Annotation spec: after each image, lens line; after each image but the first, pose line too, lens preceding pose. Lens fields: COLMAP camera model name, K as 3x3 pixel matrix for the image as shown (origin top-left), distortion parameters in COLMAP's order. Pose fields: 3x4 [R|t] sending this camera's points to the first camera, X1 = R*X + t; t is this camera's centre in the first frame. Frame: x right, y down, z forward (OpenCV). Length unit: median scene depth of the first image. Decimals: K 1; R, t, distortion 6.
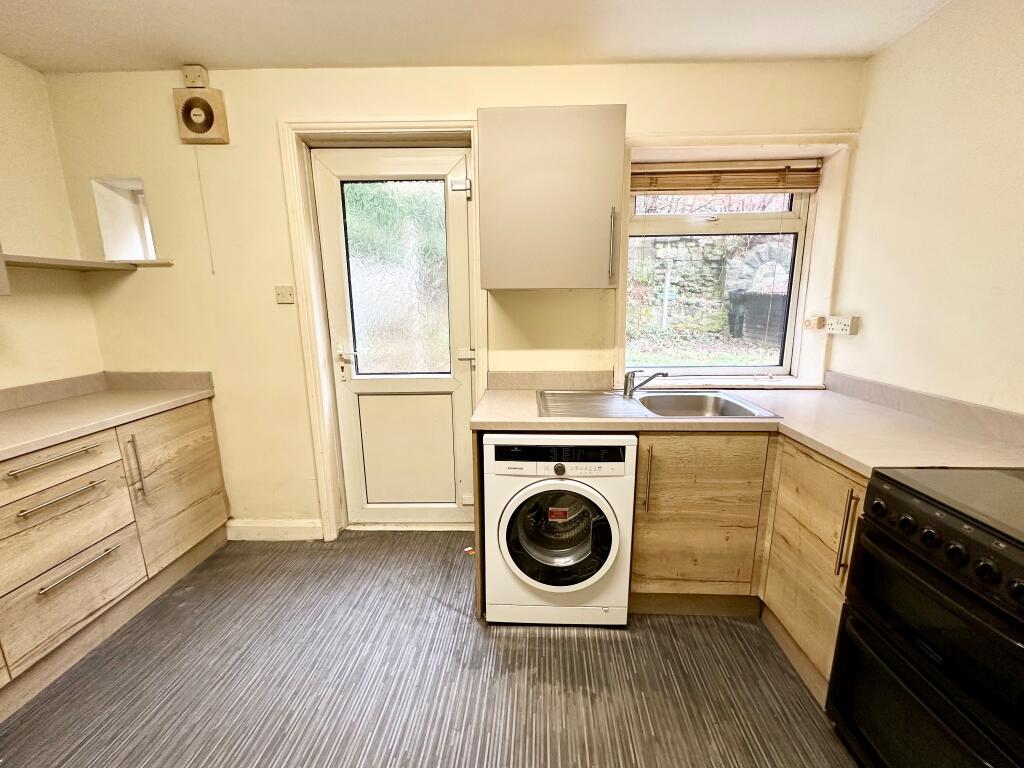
lens RADIAL K [[407.8, 0, 513.4], [0, 407.8, 381.6], [0, 0, 1]] dist [-0.001052, 0.000005]
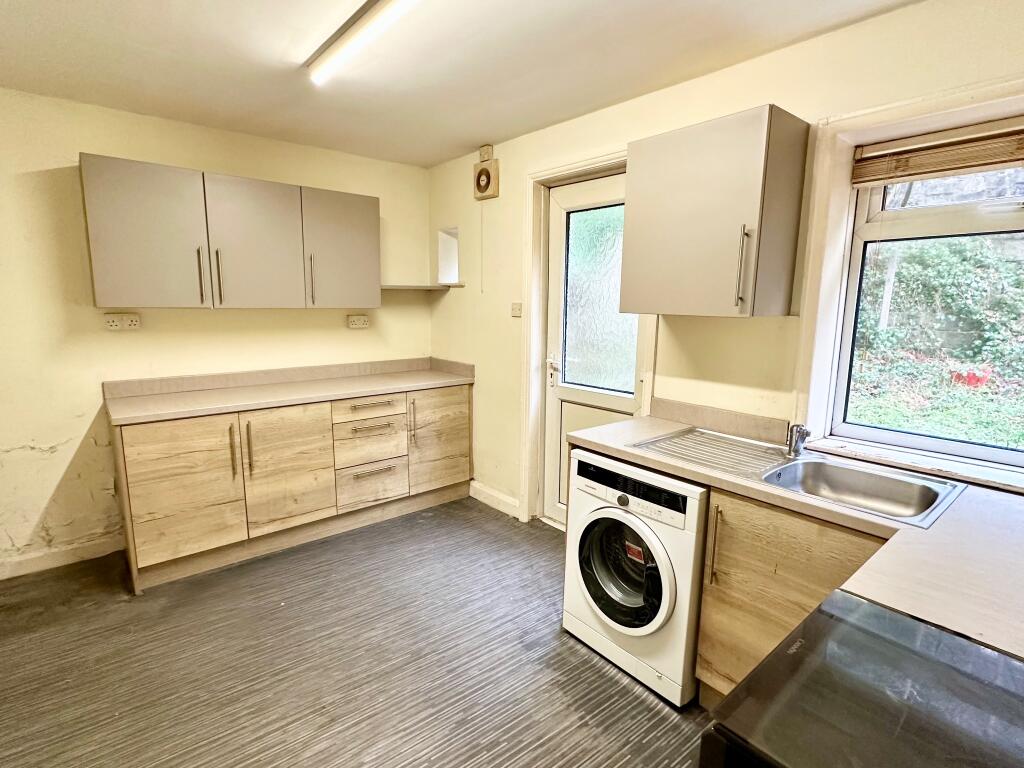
lens RADIAL K [[512.3, 0, 512.0], [0, 512.3, 384.0], [0, 0, 1]] dist [0.000991, 0.000677]
pose [[0.666262, 0.137090, -0.733009, 0.663415], [-0.161251, 0.986187, 0.037872, -0.053055], [0.728075, 0.092965, 0.679164, -0.047411]]
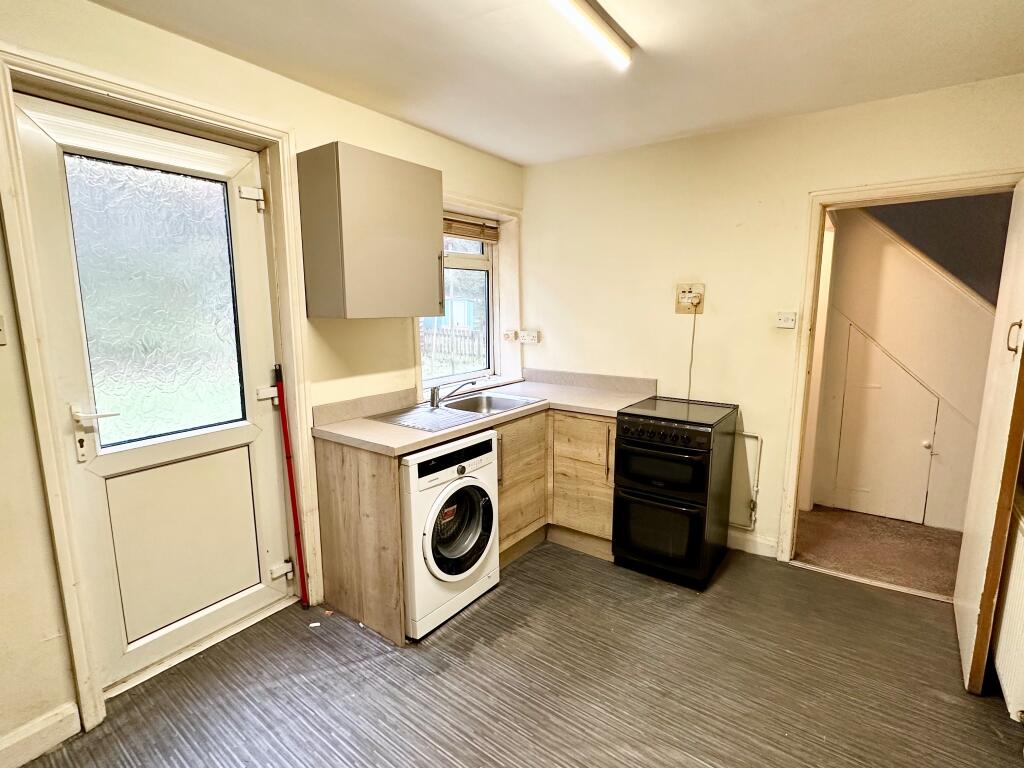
lens RADIAL K [[512.3, 0, 512.0], [0, 512.3, 384.0], [0, 0, 1]] dist [0.000991, 0.000677]
pose [[0.557983, -0.124559, 0.820451, -0.828674], [0.158843, 0.986422, 0.041728, -0.058408], [-0.814509, 0.107039, 0.570192, -0.000454]]
